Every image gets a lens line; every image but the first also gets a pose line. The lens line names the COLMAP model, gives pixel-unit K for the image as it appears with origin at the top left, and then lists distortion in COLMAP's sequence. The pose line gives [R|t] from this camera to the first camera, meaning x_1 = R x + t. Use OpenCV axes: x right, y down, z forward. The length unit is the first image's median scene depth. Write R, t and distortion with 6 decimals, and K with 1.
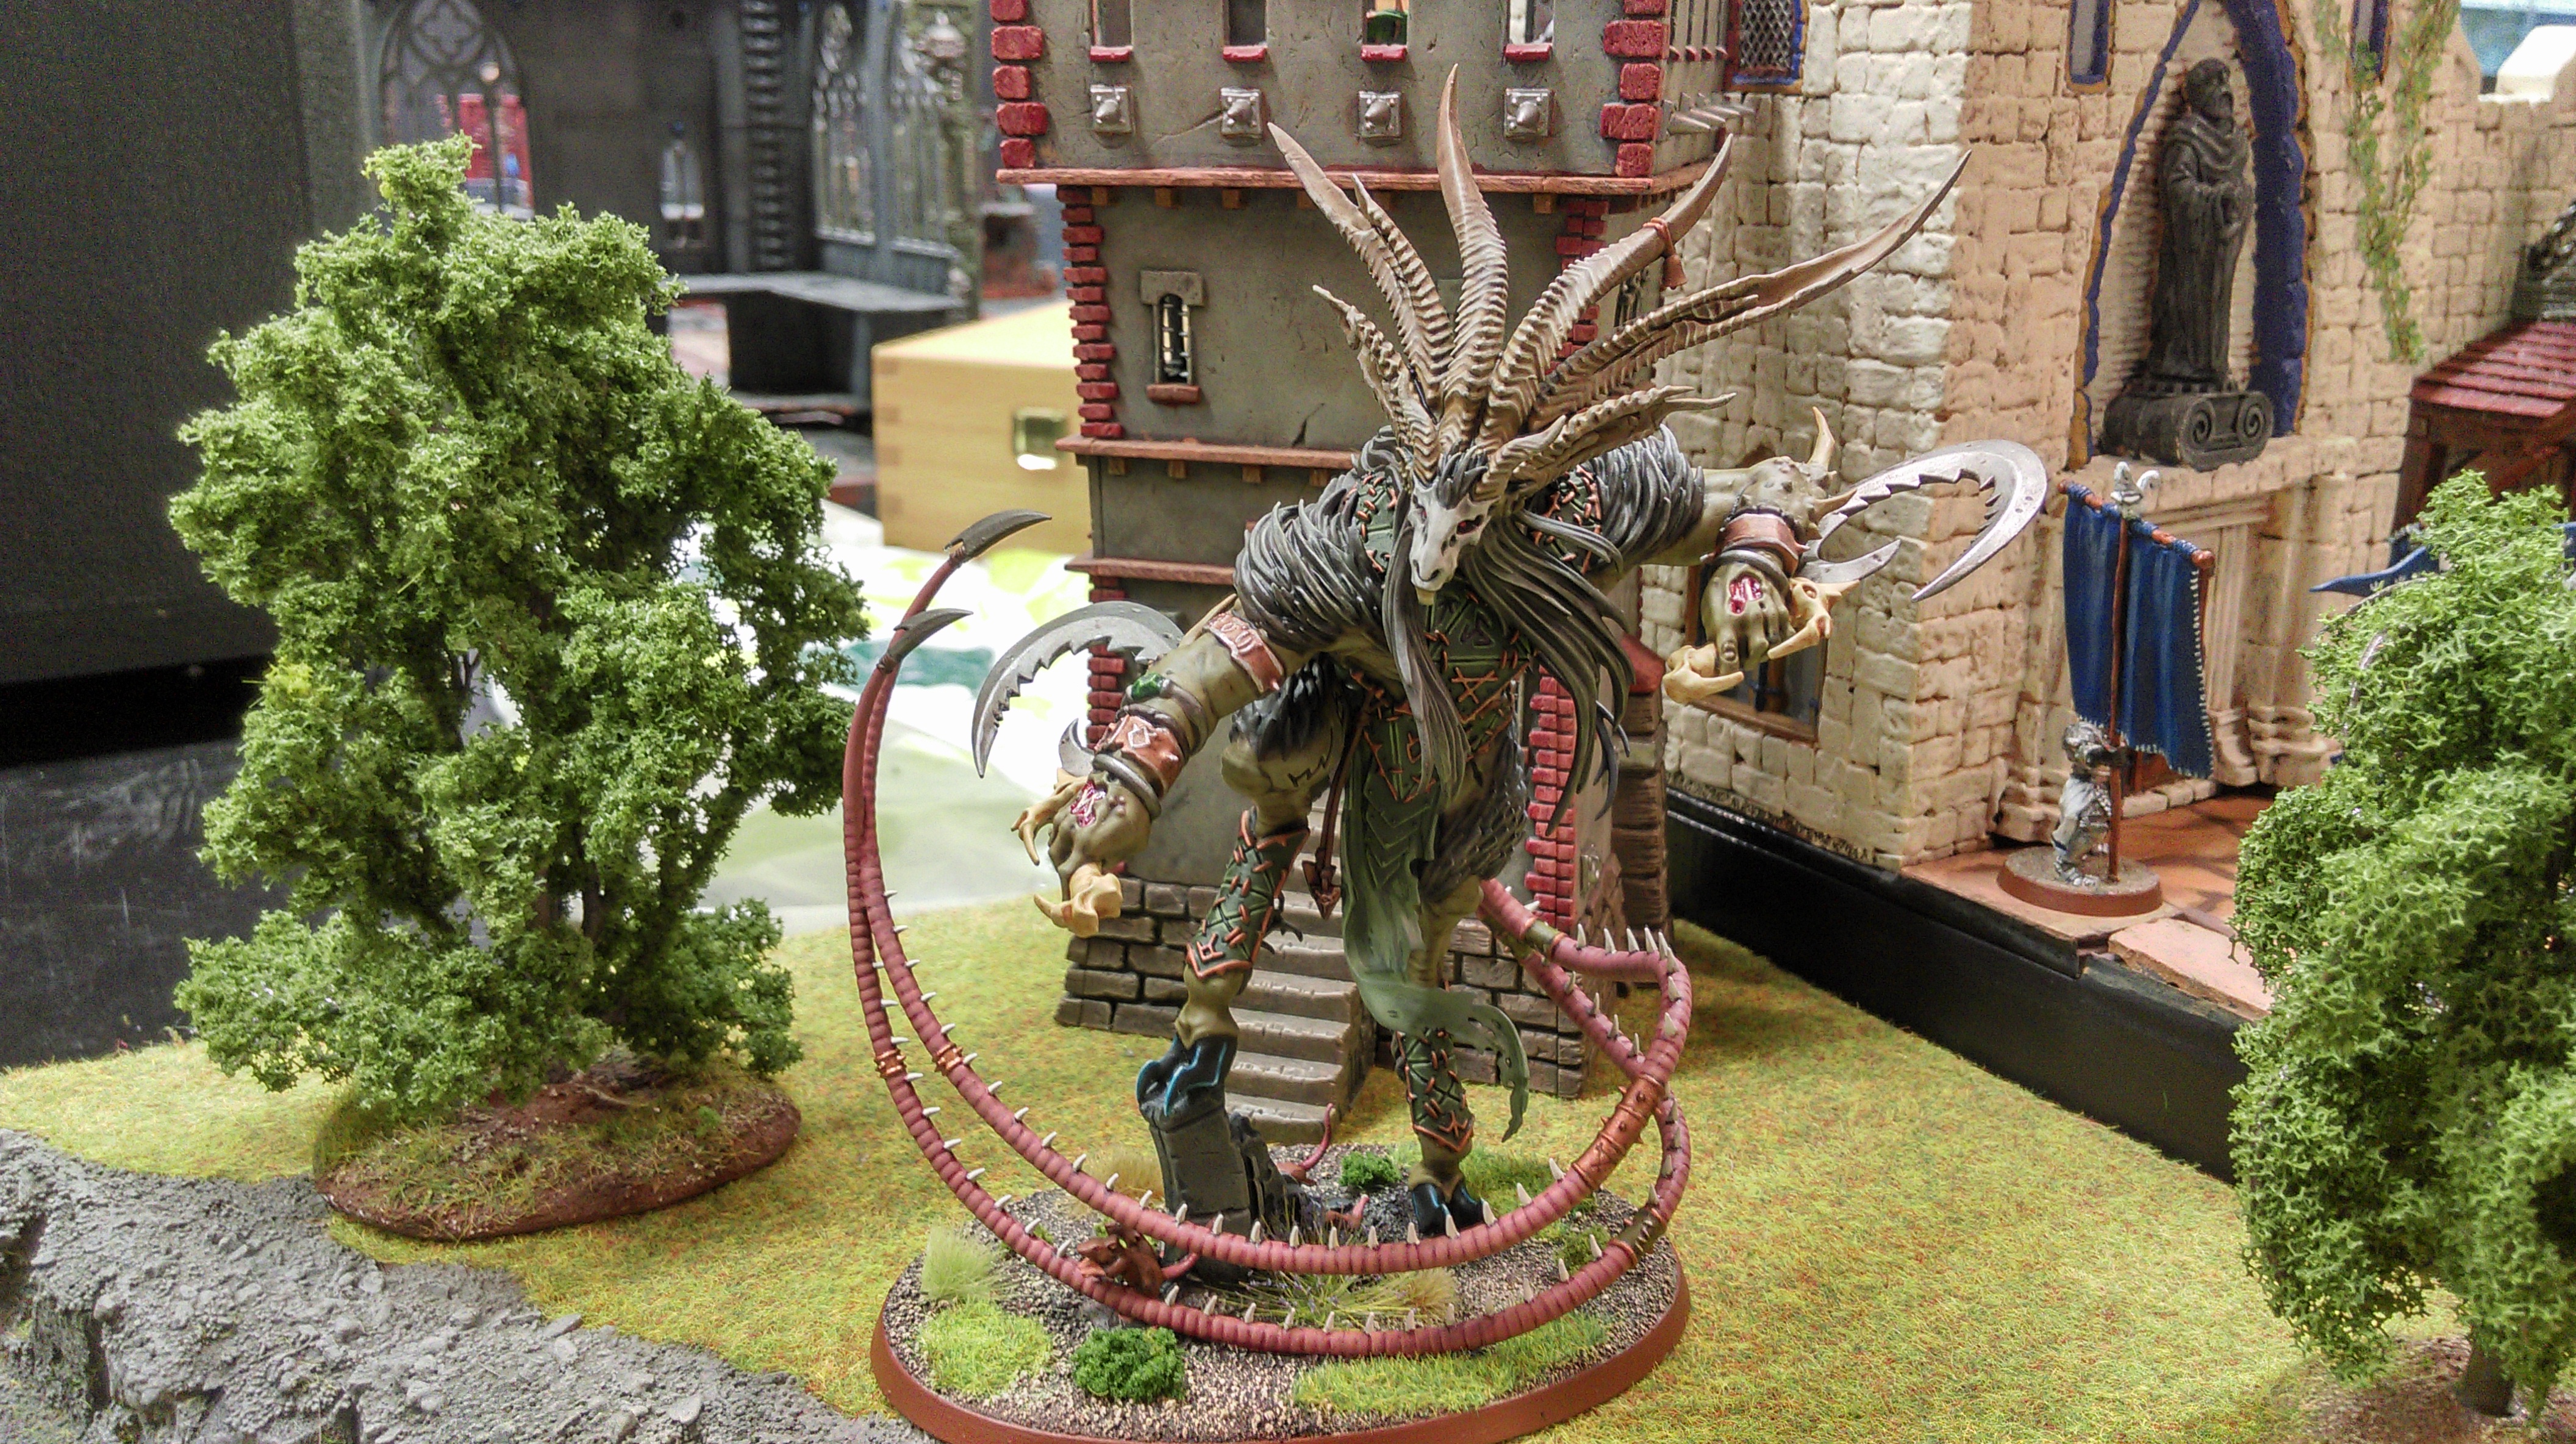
lens RADIAL K [[2113.7, 0, 1270.0], [0, 2113.7, 729.3], [0, 0, 1]] dist [0.043012, -0.125093]
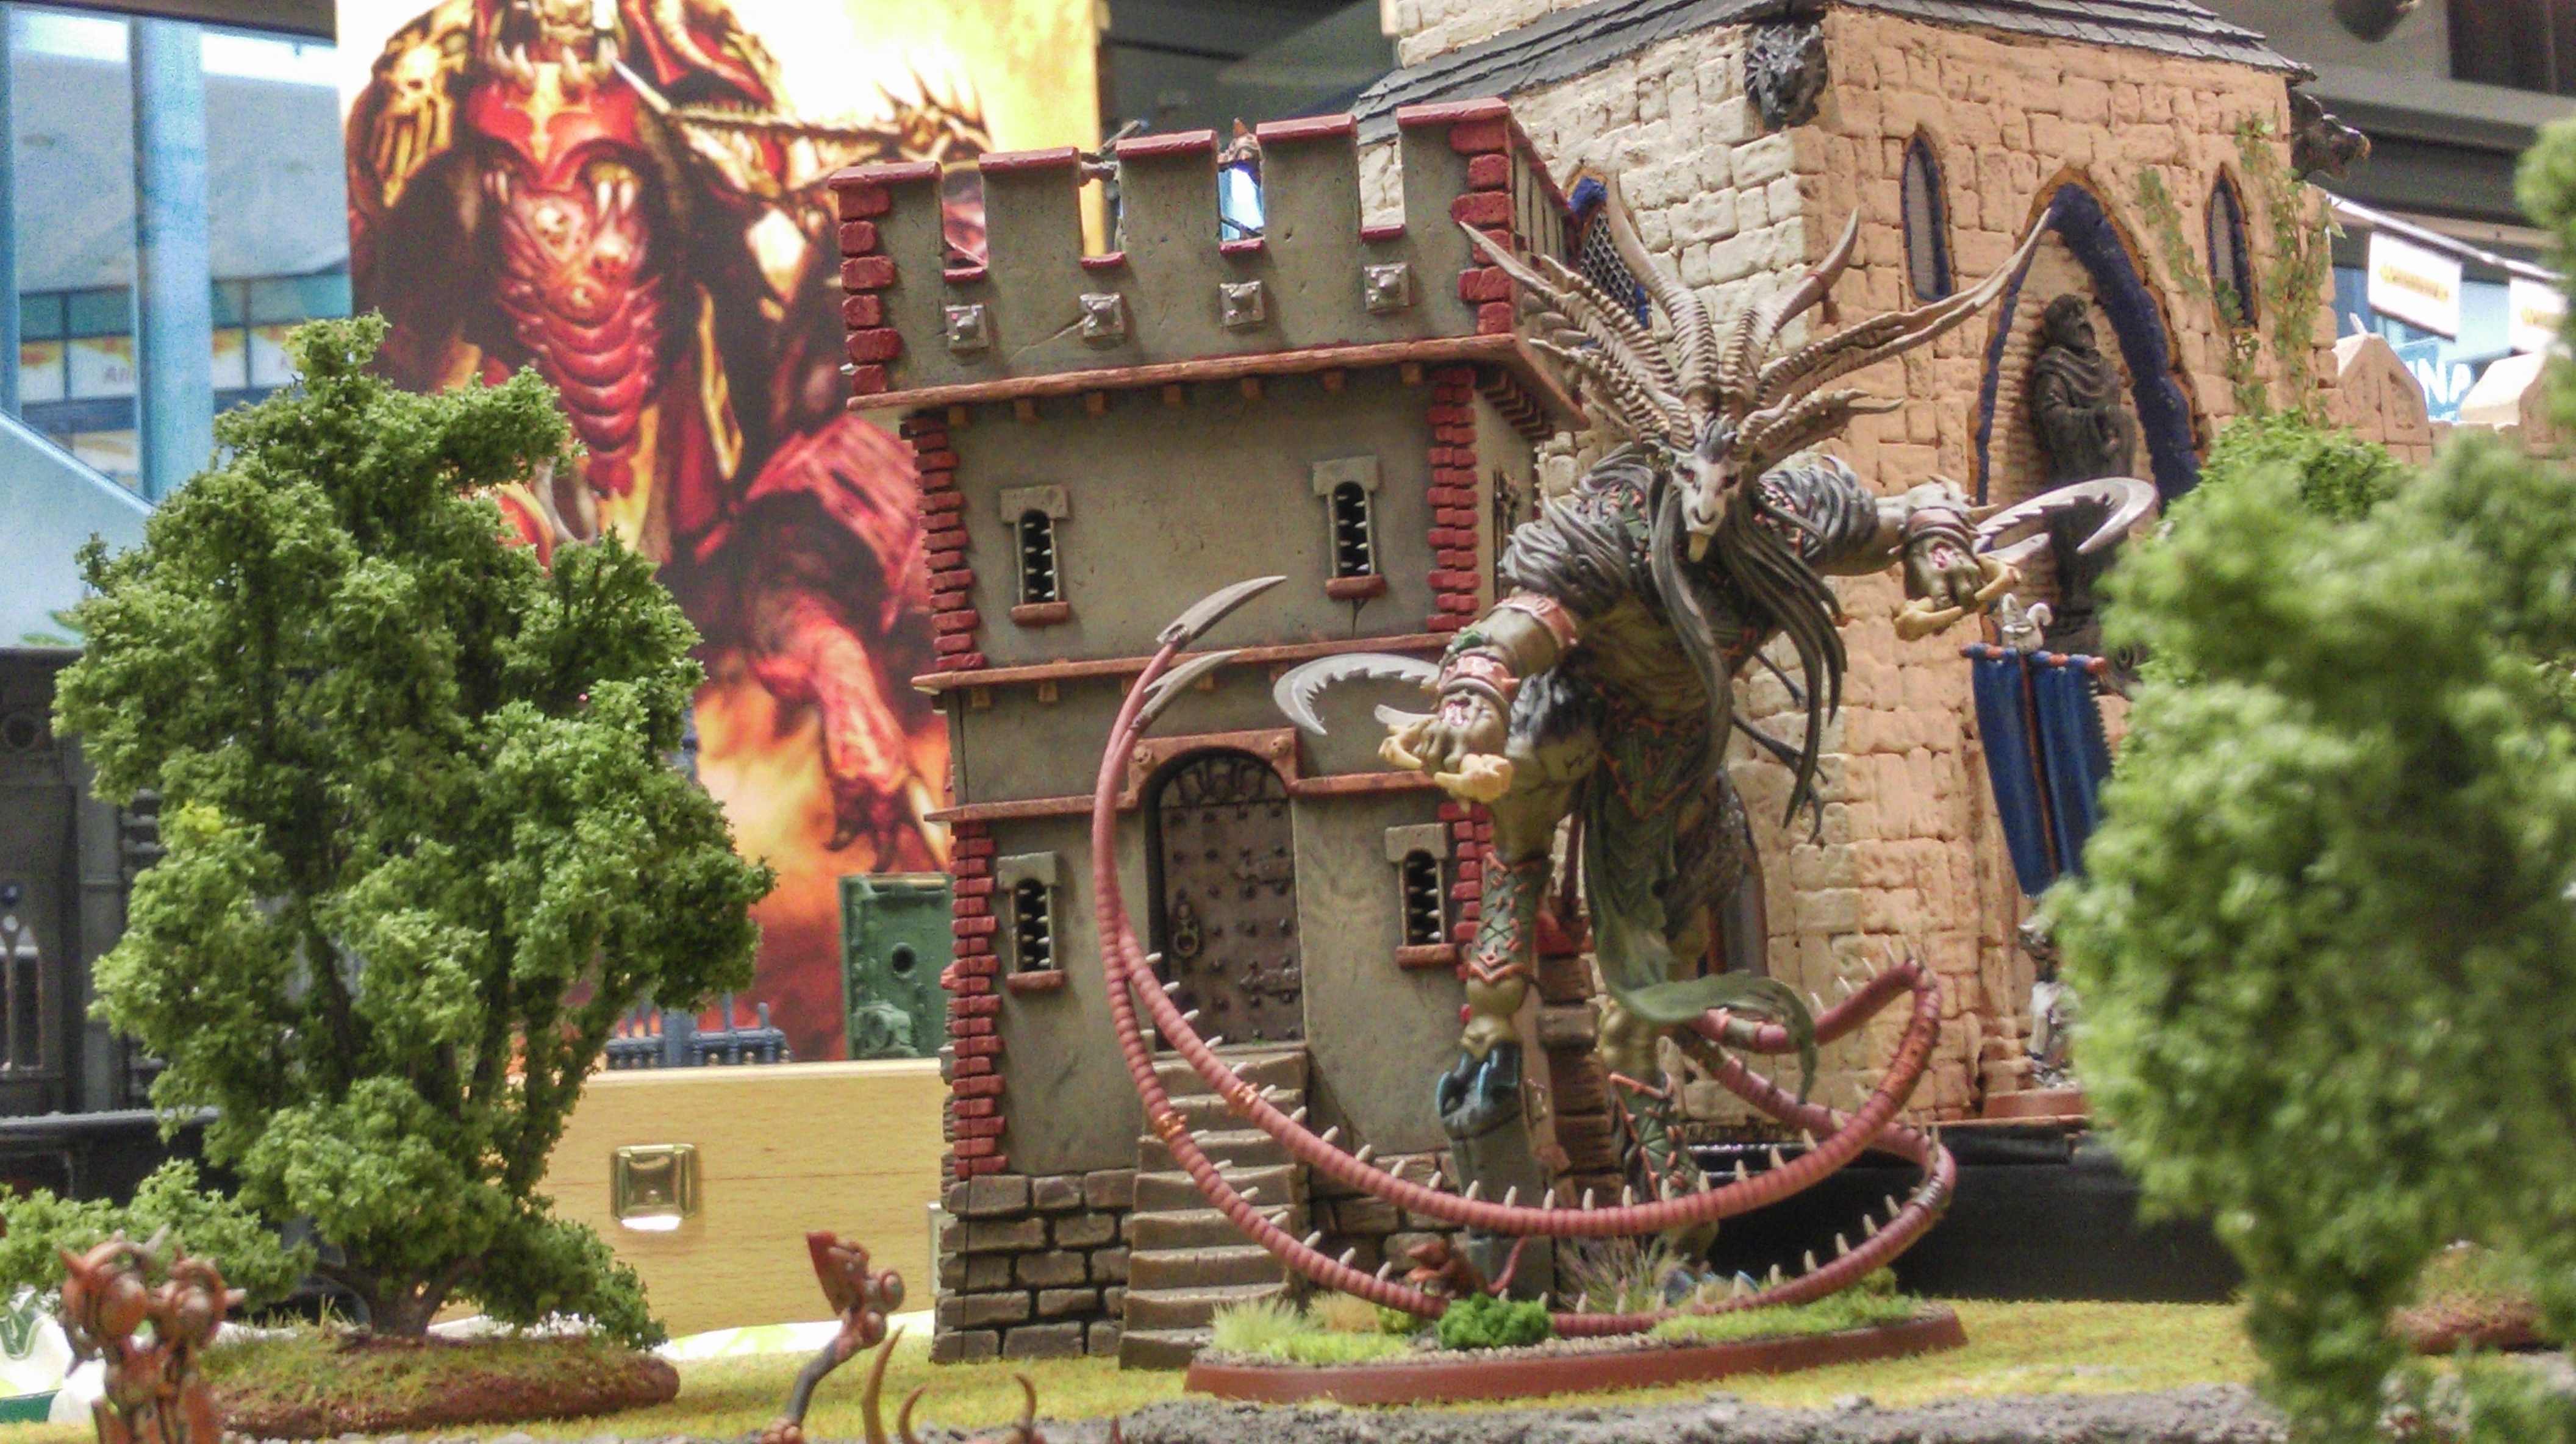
lens RADIAL K [[3937.3, 0, 1273.0], [0, 3937.3, 714.8], [0, 0, 1]] dist [0.015371, 0.000000]
pose [[0.990799, -0.052545, 0.124728, -0.157197], [0.094847, 0.926983, -0.362913, 0.508141], [-0.096552, 0.371404, 0.923437, -0.589156]]
